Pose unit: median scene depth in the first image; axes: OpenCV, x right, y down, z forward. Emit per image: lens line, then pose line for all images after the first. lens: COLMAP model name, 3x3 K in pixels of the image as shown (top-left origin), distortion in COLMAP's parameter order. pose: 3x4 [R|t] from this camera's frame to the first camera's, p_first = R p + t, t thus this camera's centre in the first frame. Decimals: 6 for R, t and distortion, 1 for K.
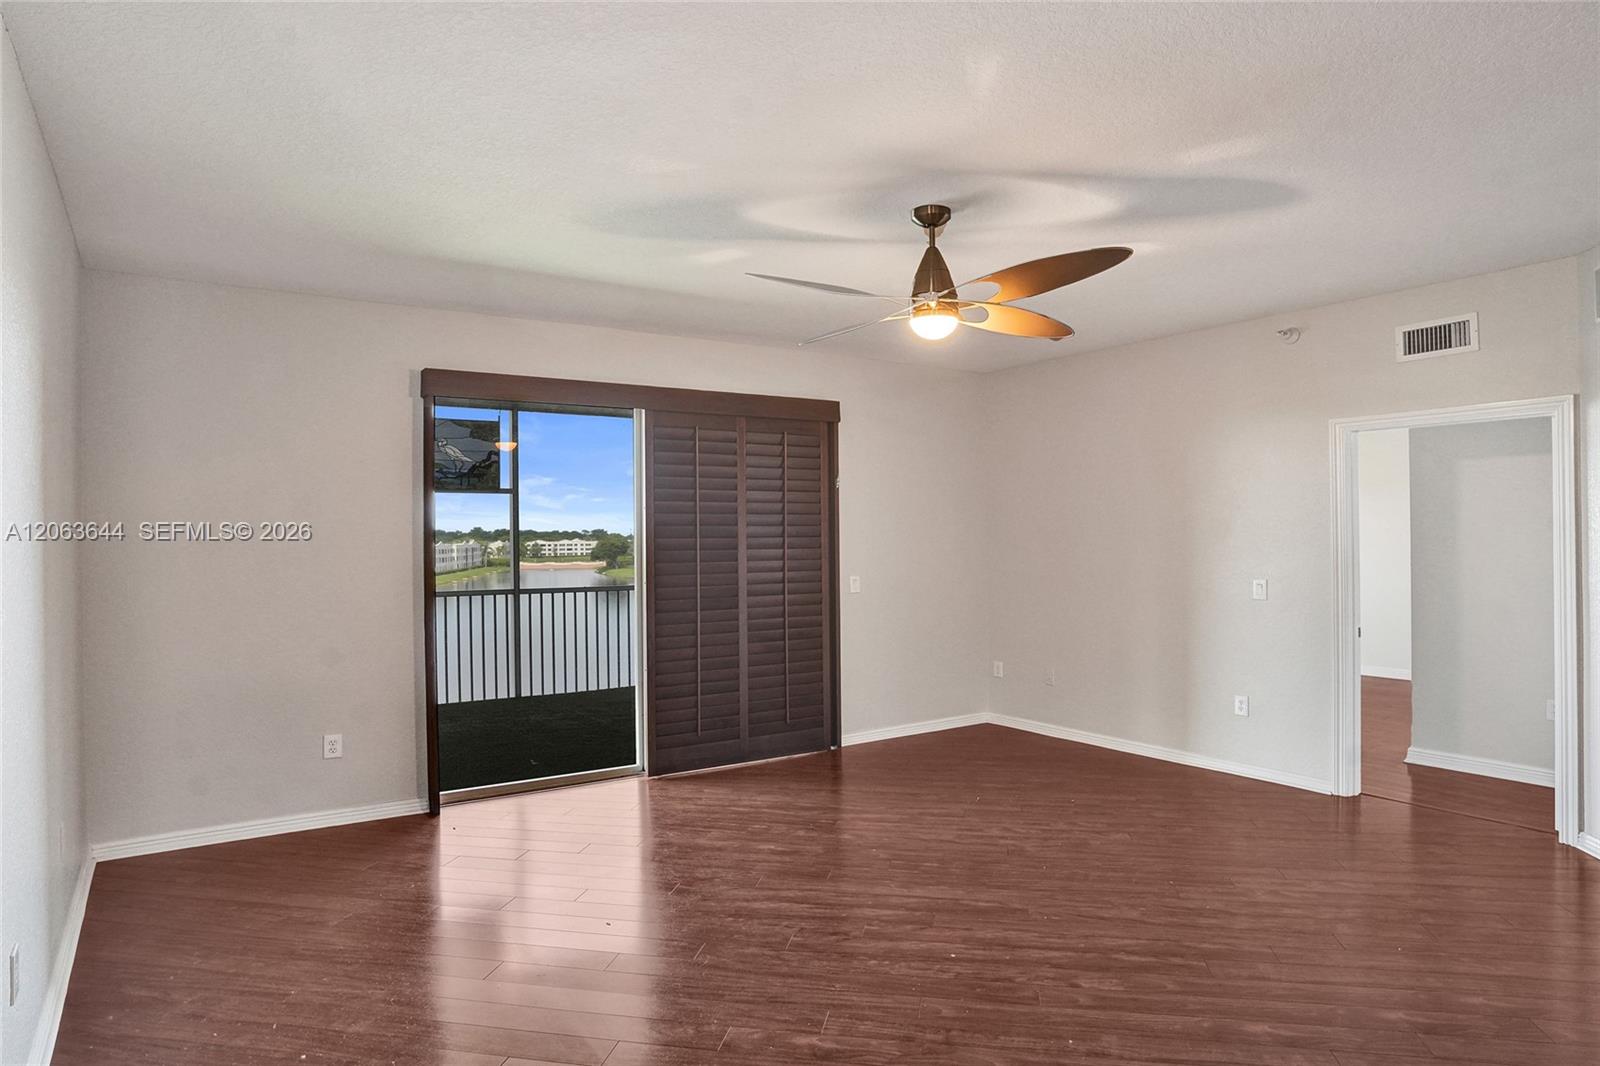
lens RADIAL K [[938.6, 0, 799.8], [0, 938.6, 550.6], [0, 0, 1]] dist [-0.000667, -0.000291]
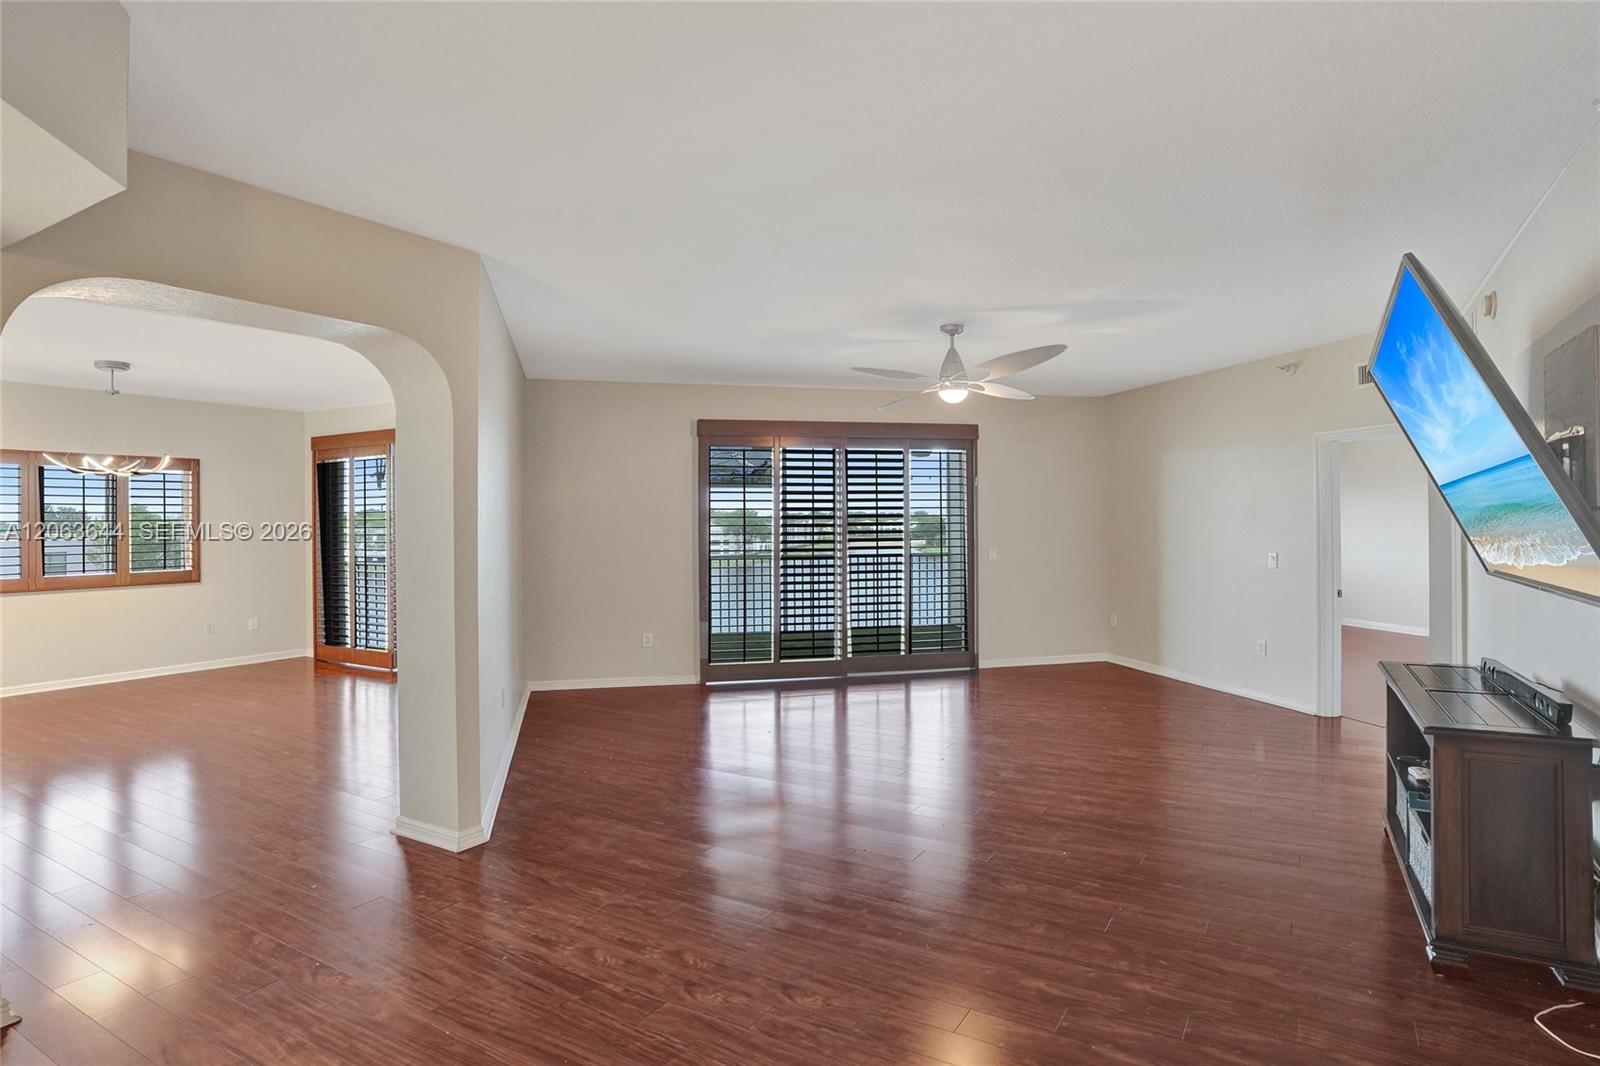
lens RADIAL K [[811.7, 0, 797.6], [0, 811.7, 529.7], [0, 0, 1]] dist [-0.100251, 0.043293]
pose [[0.947719, 0.010150, -0.318945, 0.258075], [-0.009960, 0.999948, 0.002226, 0.001797], [0.318951, 0.001068, 0.947771, -0.341085]]
